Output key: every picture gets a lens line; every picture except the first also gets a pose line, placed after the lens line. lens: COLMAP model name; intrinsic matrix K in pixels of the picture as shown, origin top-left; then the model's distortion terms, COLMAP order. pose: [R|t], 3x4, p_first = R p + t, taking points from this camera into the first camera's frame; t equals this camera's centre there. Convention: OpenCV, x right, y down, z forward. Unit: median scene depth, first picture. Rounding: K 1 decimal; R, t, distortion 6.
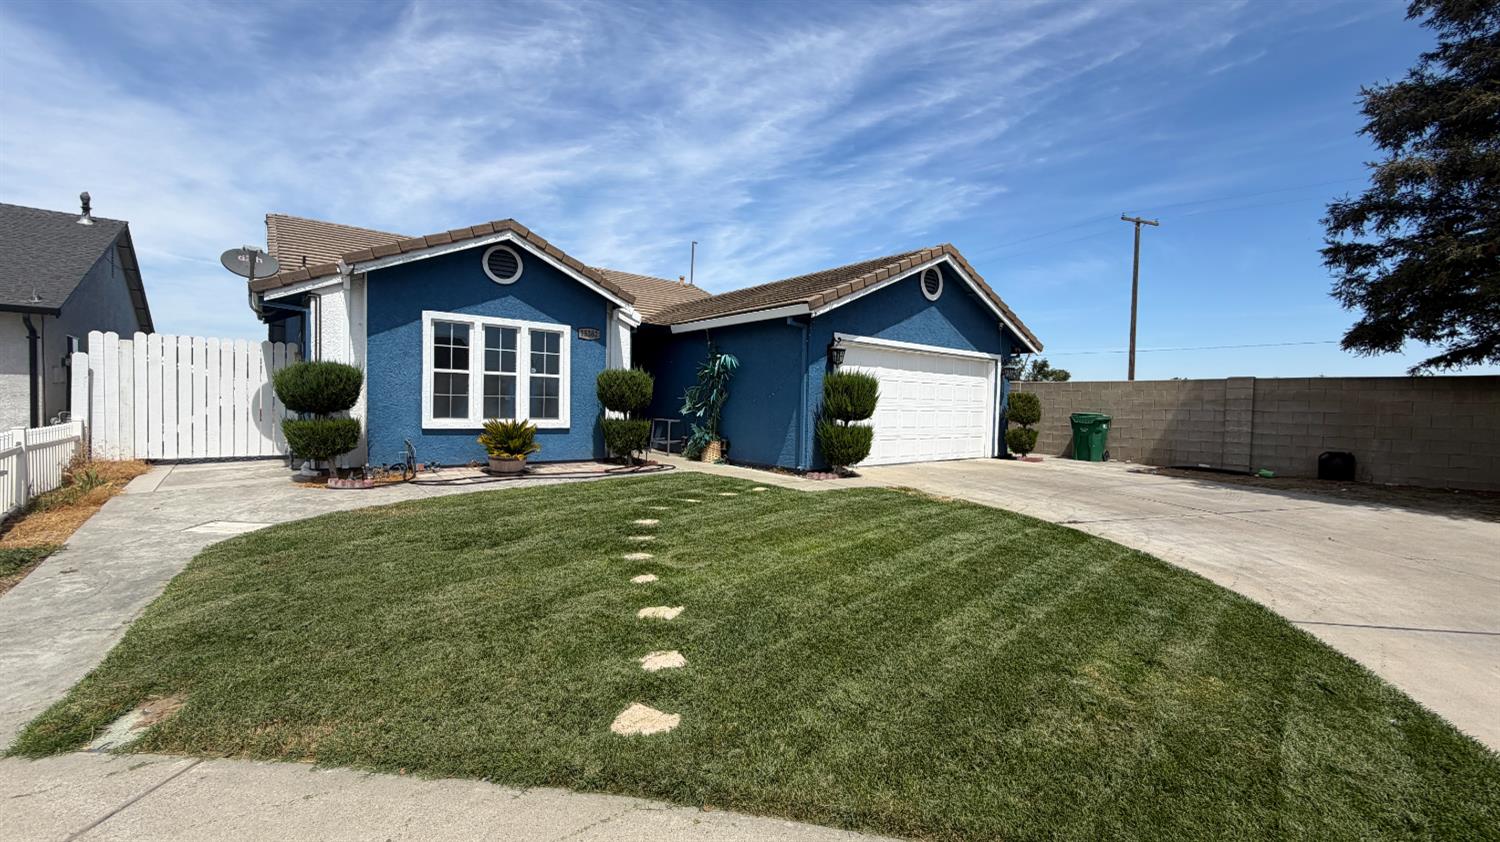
lens RADIAL K [[603.7, 0, 752.6], [0, 603.7, 415.8], [0, 0, 1]] dist [0.000677, -0.000071]
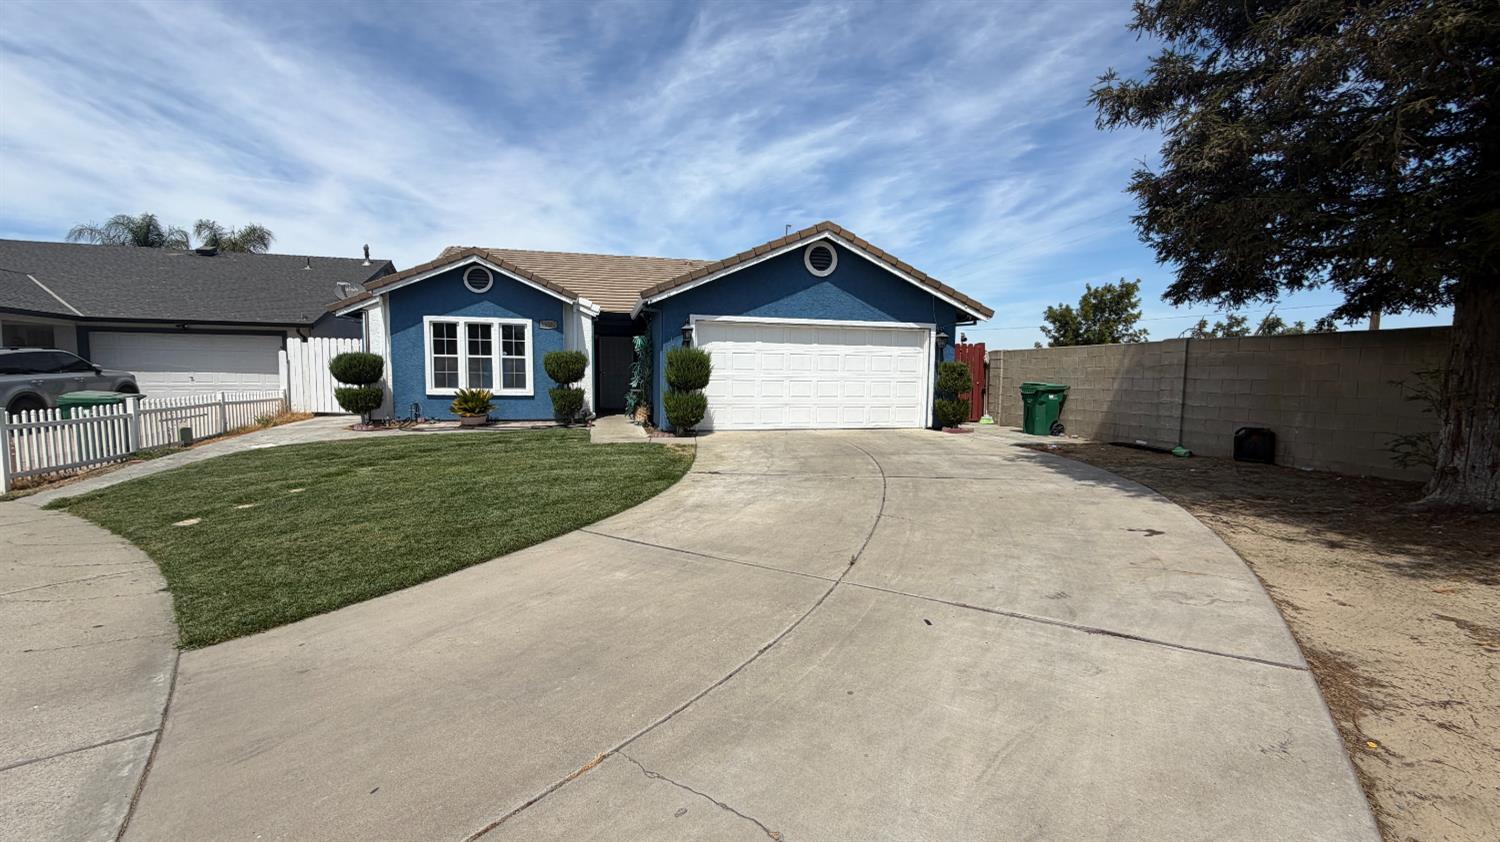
lens RADIAL K [[603.7, 0, 750.2], [0, 603.7, 428.7], [0, 0, 1]] dist [0.000677, -0.000071]
pose [[0.907904, 0.025970, -0.418373, 0.648510], [0.000620, 0.997995, 0.063296, 0.008348], [0.419178, -0.057726, 0.906067, -0.024521]]
